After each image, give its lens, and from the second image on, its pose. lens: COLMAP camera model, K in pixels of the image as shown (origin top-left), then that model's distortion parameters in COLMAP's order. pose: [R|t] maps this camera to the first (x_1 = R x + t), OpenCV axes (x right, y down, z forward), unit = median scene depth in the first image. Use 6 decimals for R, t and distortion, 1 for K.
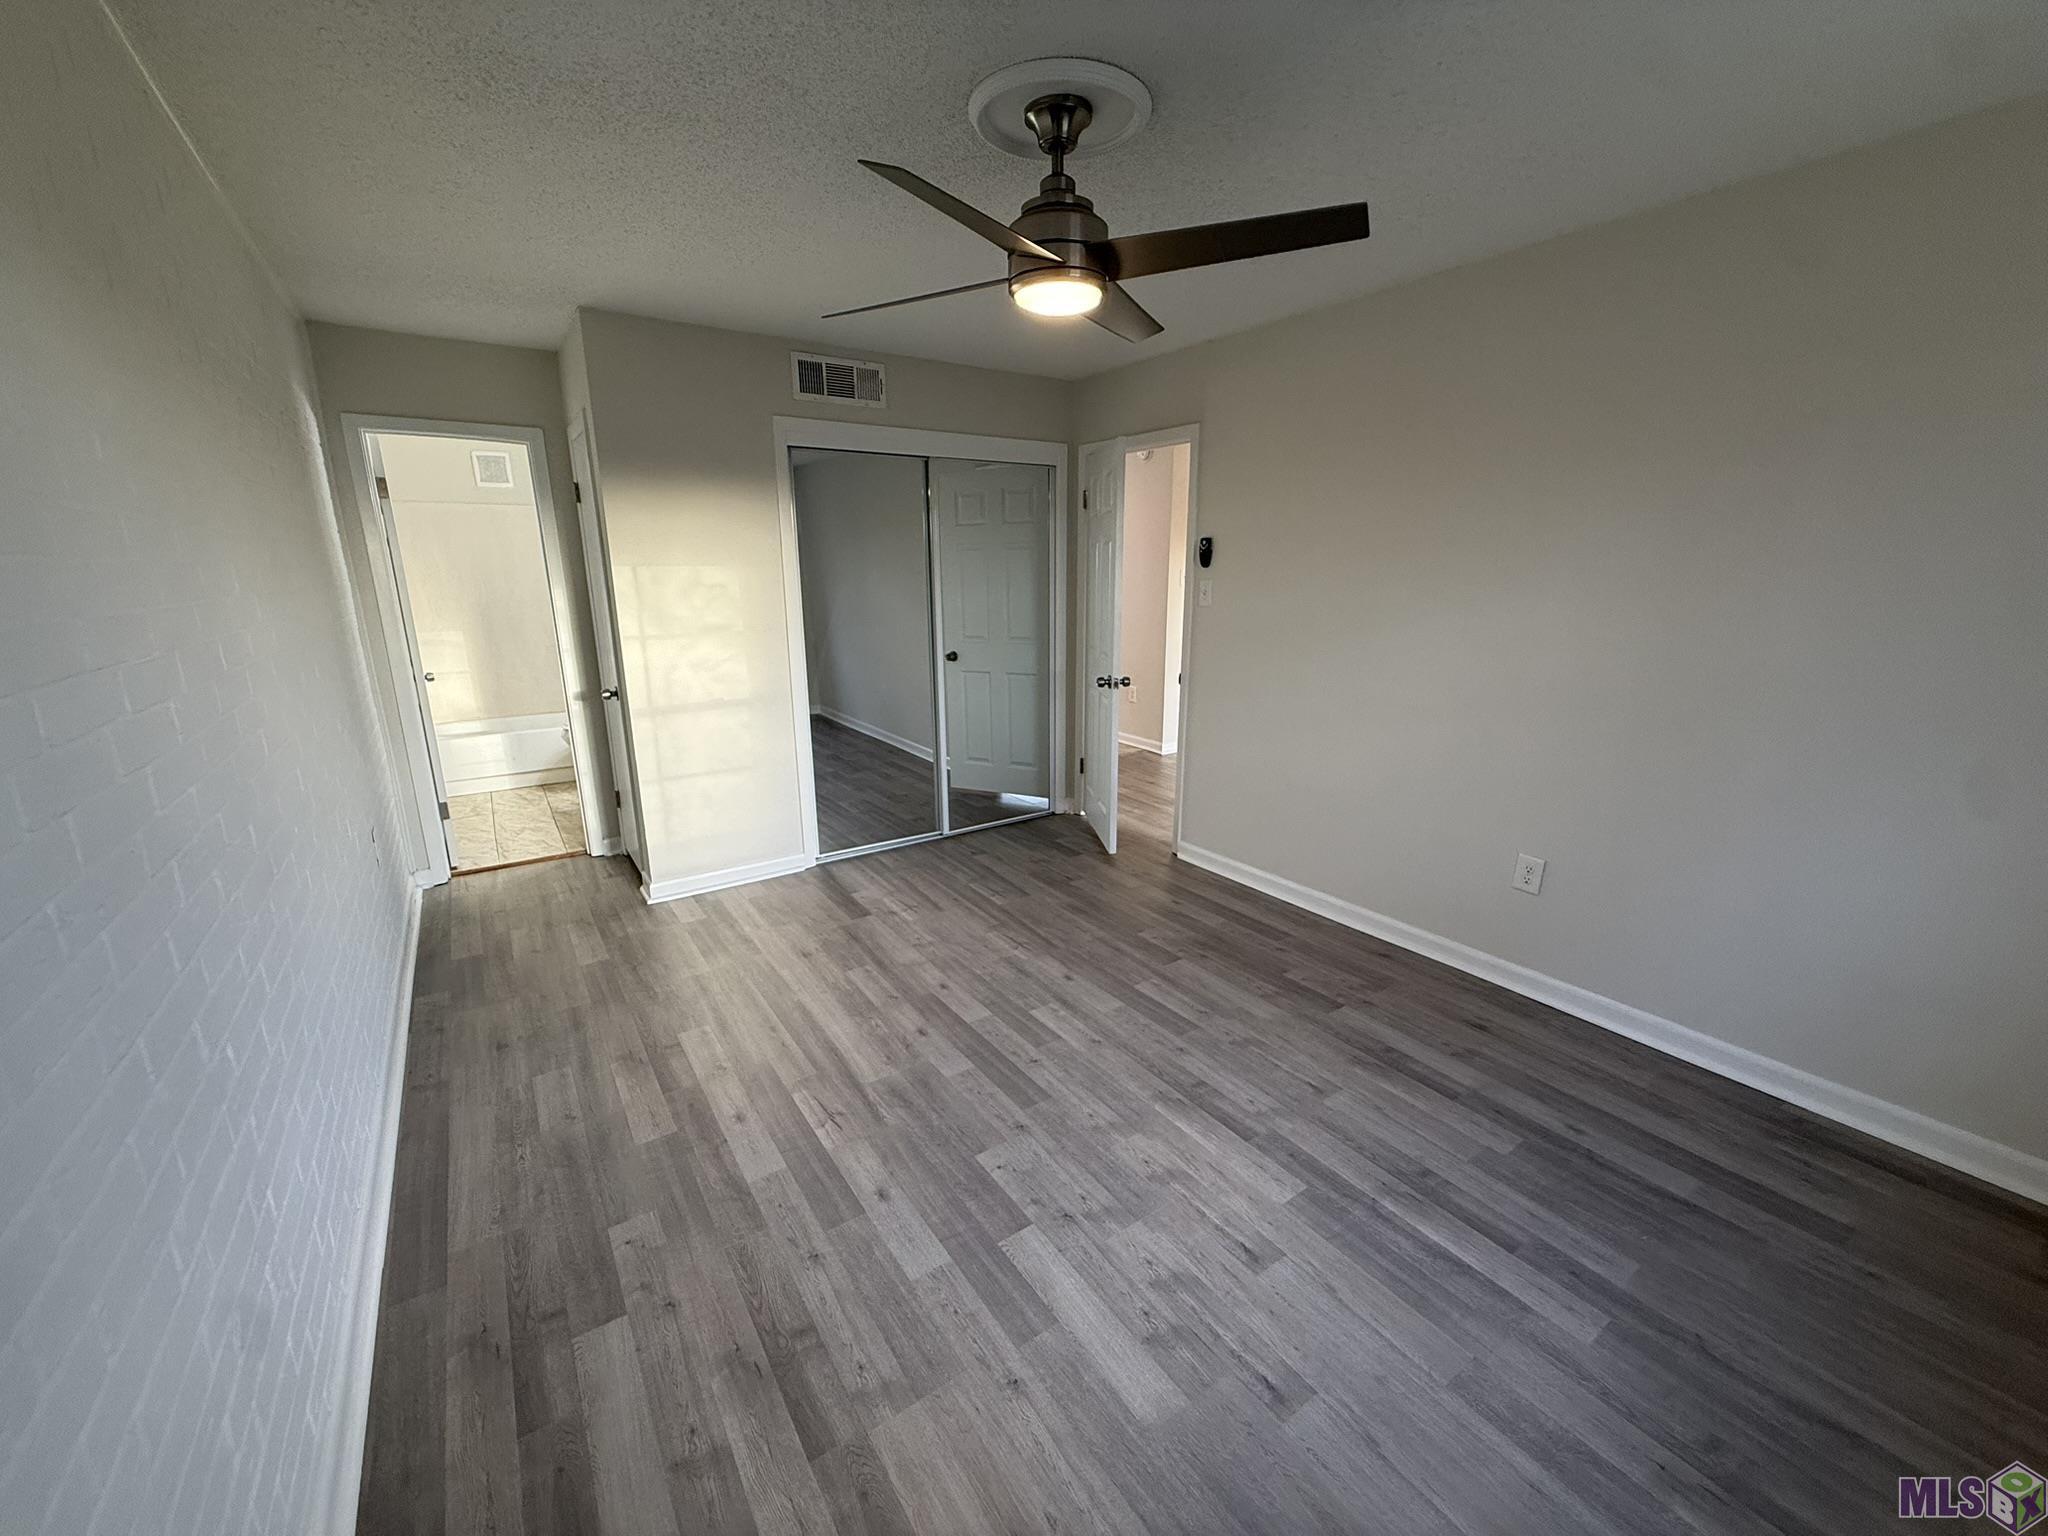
lens RADIAL K [[815.3, 0, 1020.7], [0, 815.3, 771.8], [0, 0, 1]] dist [-0.001737, 0.000472]
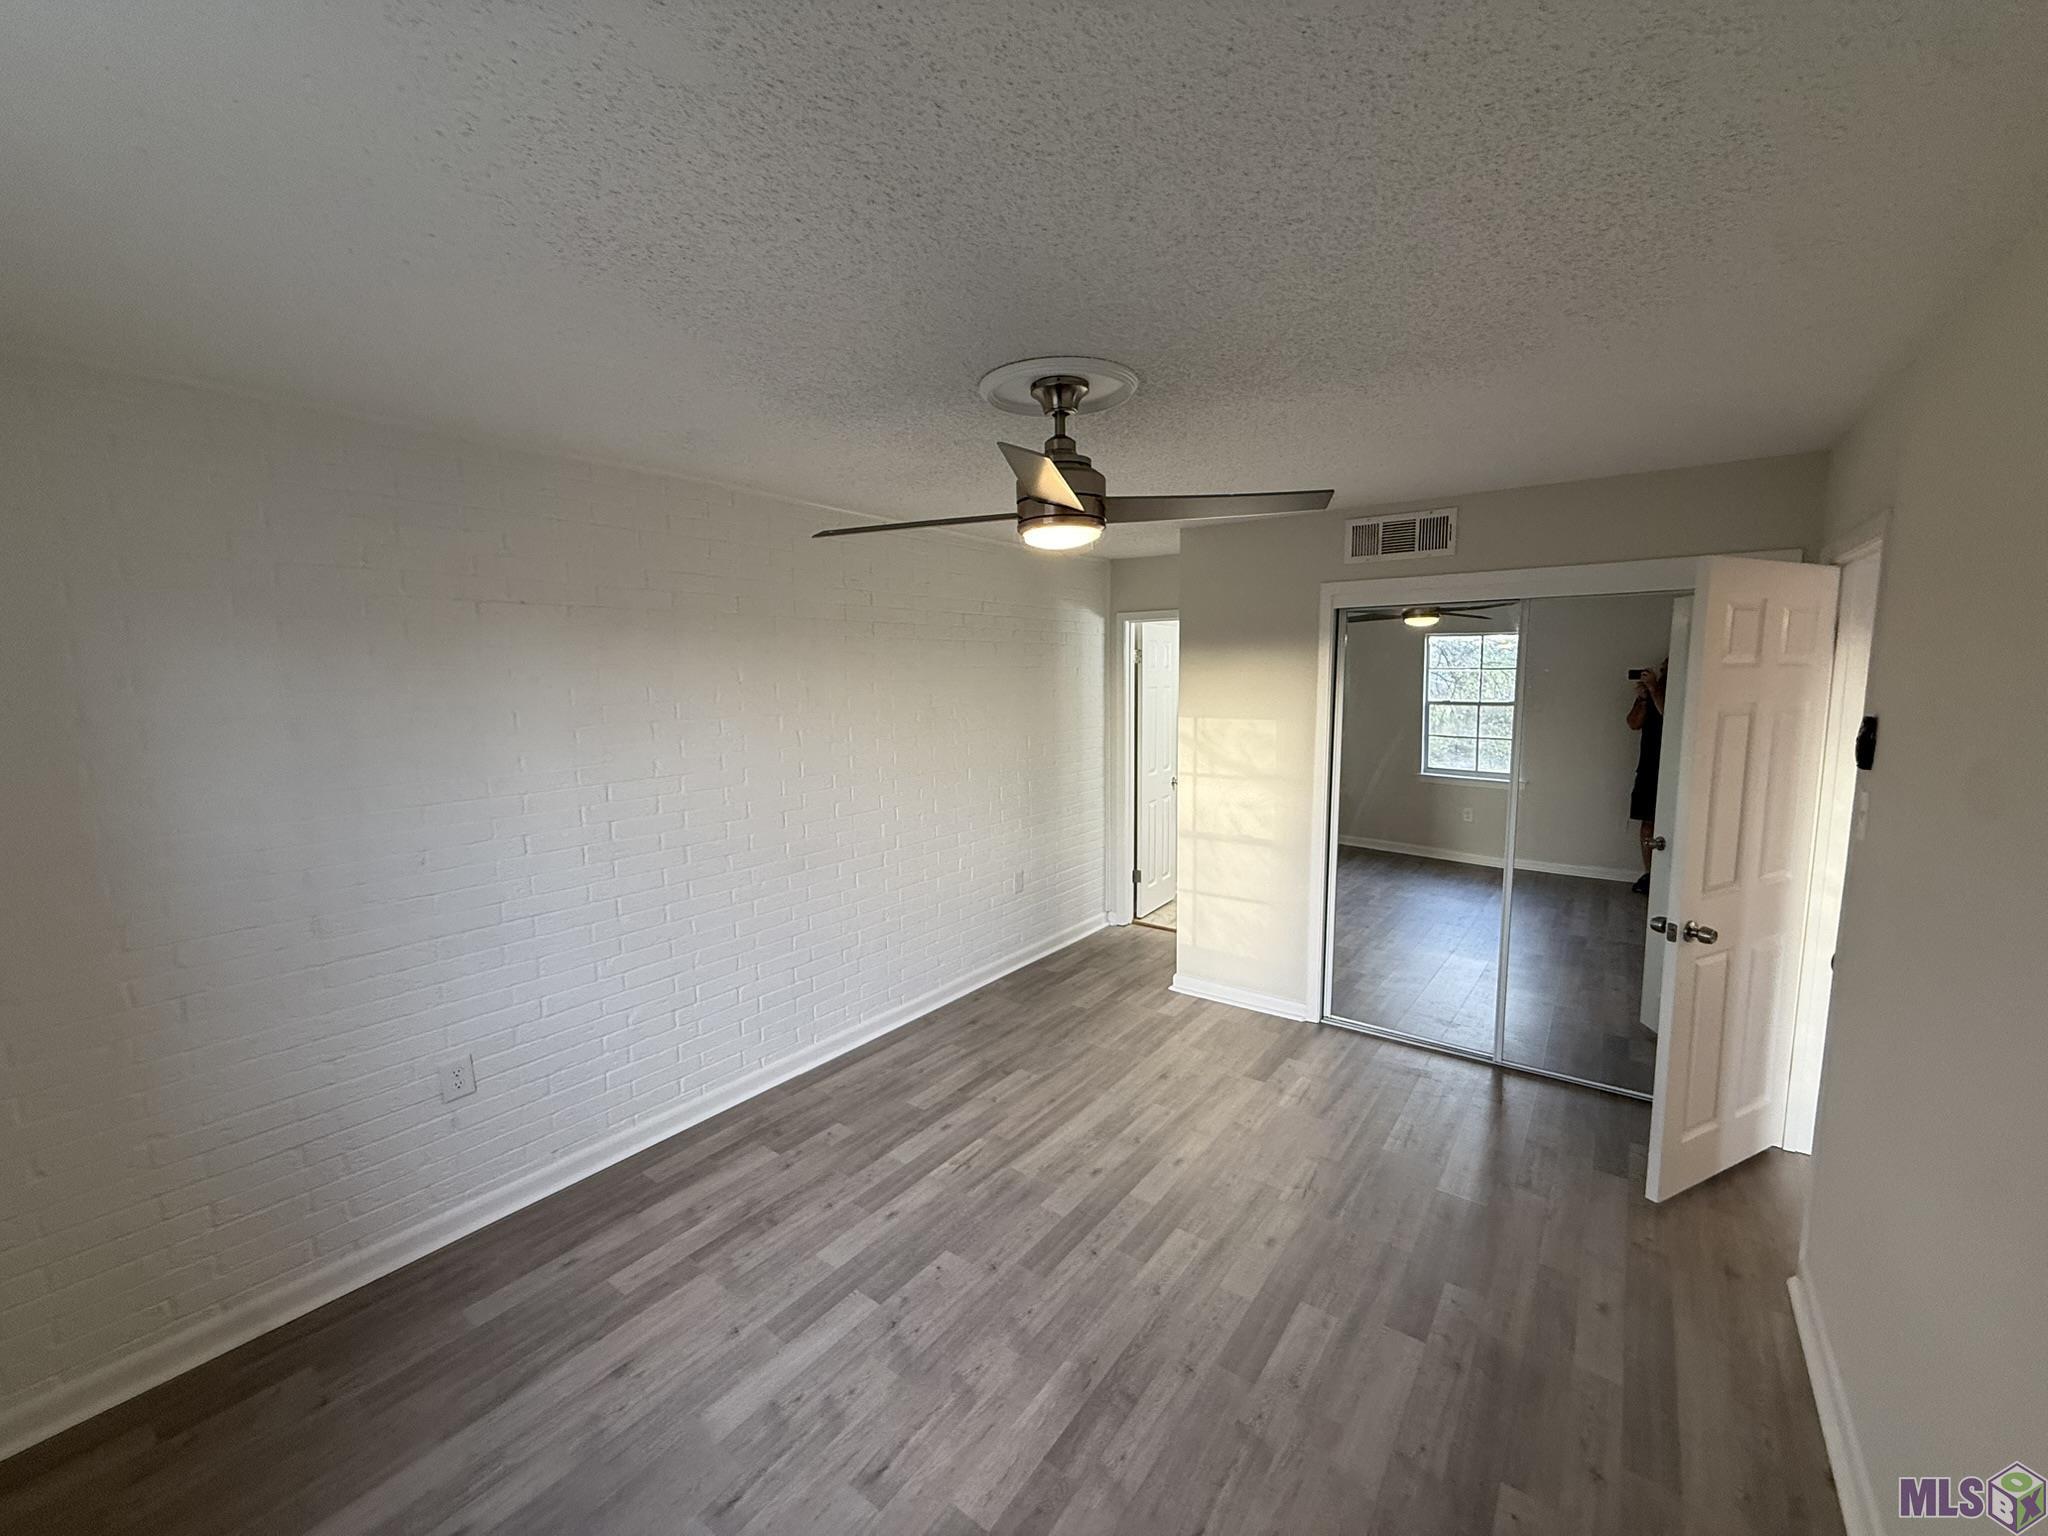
lens RADIAL K [[815.3, 0, 1025.8], [0, 815.3, 771.6], [0, 0, 1]] dist [-0.001737, 0.000472]
pose [[0.323845, 0.114751, -0.939125, 1.040154], [-0.222414, 0.974033, 0.042320, -0.283900], [0.919596, 0.195170, 0.340958, 0.593402]]
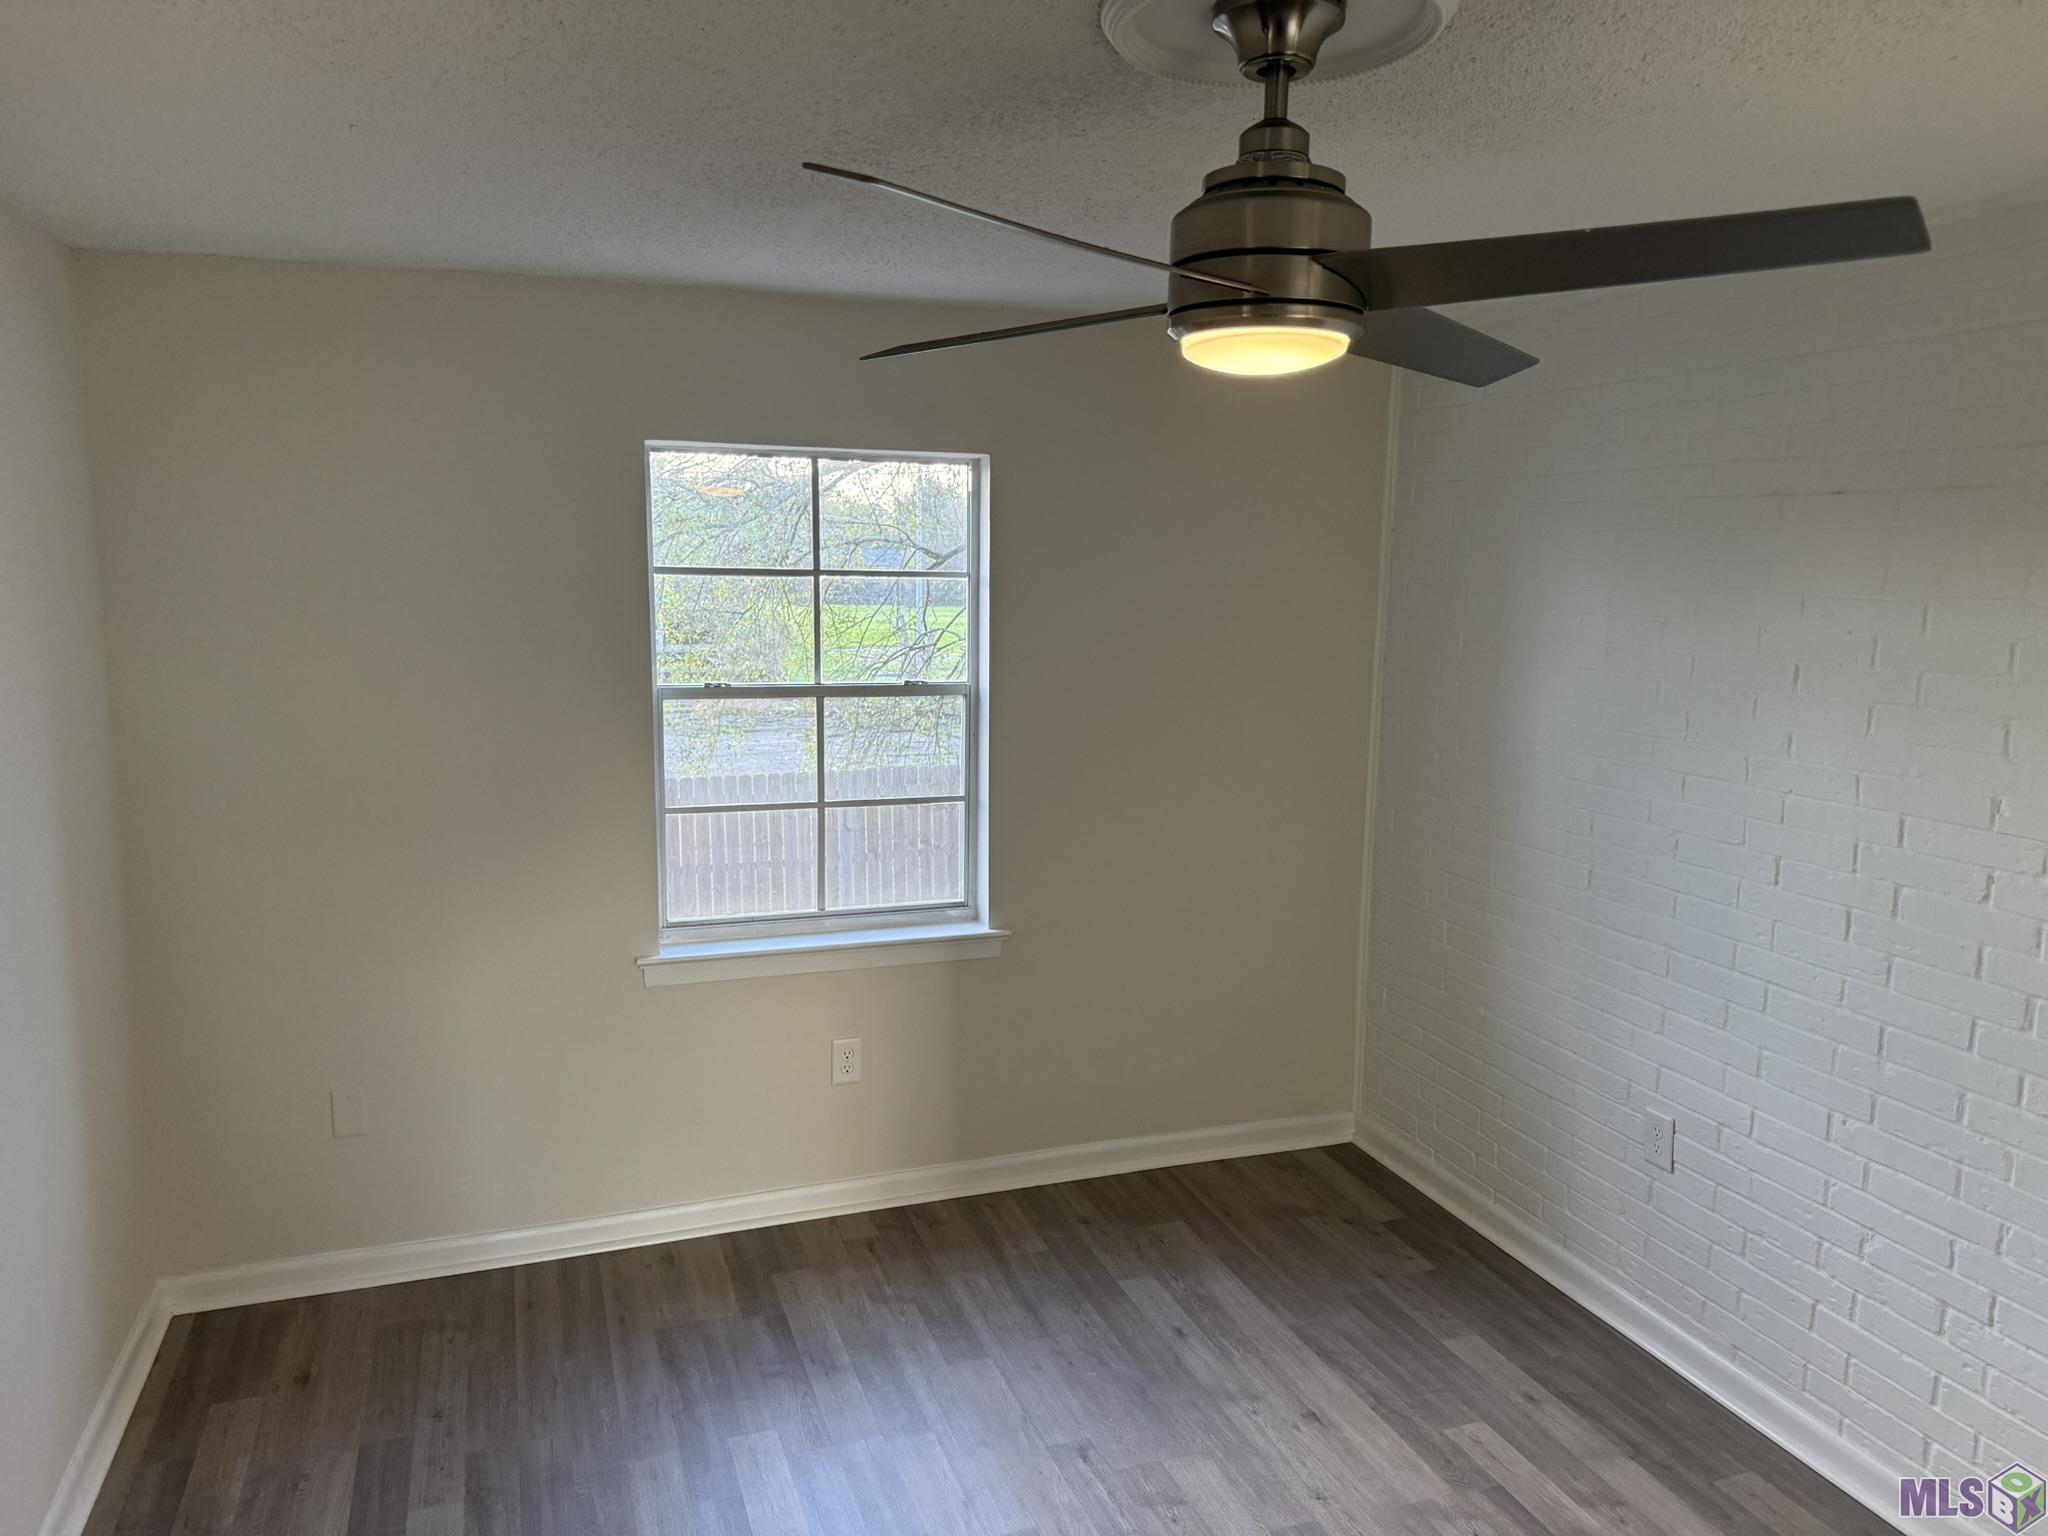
lens RADIAL K [[1431.2, 0, 1025.7], [0, 1431.2, 765.5], [0, 0, 1]] dist [0.031807, -0.036835]
pose [[-0.968515, -0.047591, 0.244365, -0.036823], [0.049288, 0.925475, 0.375588, -0.636604], [-0.244029, 0.375807, -0.893991, 1.806736]]
